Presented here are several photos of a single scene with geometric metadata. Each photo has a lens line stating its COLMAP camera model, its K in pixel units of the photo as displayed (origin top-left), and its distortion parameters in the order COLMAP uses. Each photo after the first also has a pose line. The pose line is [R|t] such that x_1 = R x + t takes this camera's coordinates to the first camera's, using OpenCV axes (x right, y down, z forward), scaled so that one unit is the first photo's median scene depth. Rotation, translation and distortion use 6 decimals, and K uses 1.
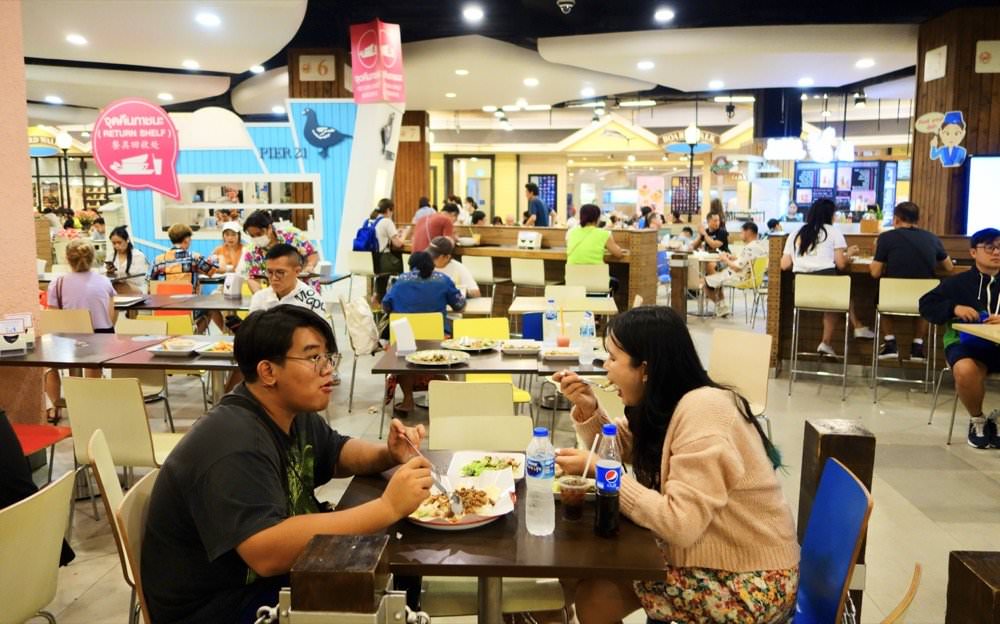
lens RADIAL K [[827.3, 0, 500.9], [0, 827.3, 310.0], [0, 0, 1]] dist [-0.074262, -0.001896]
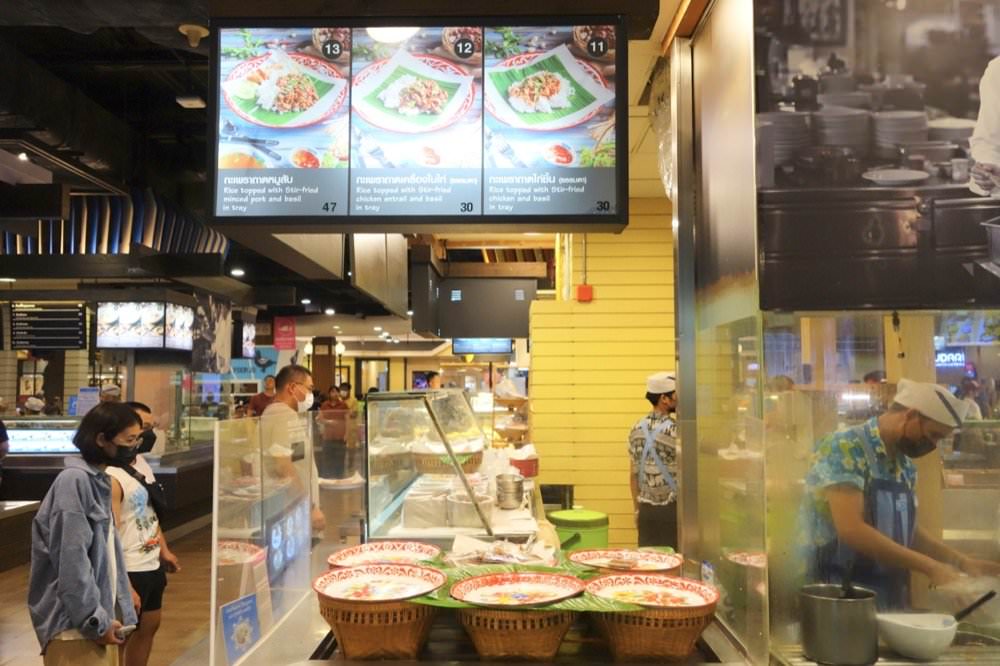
lens RADIAL K [[813.7, 0, 498.7], [0, 813.7, 333.7], [0, 0, 1]] dist [0.032637, -0.022784]
pose [[0.998353, 0.001224, 0.057353, 0.144069], [0.010071, 0.980504, -0.196241, 0.074676], [-0.056475, 0.196496, 0.978877, -0.595692]]
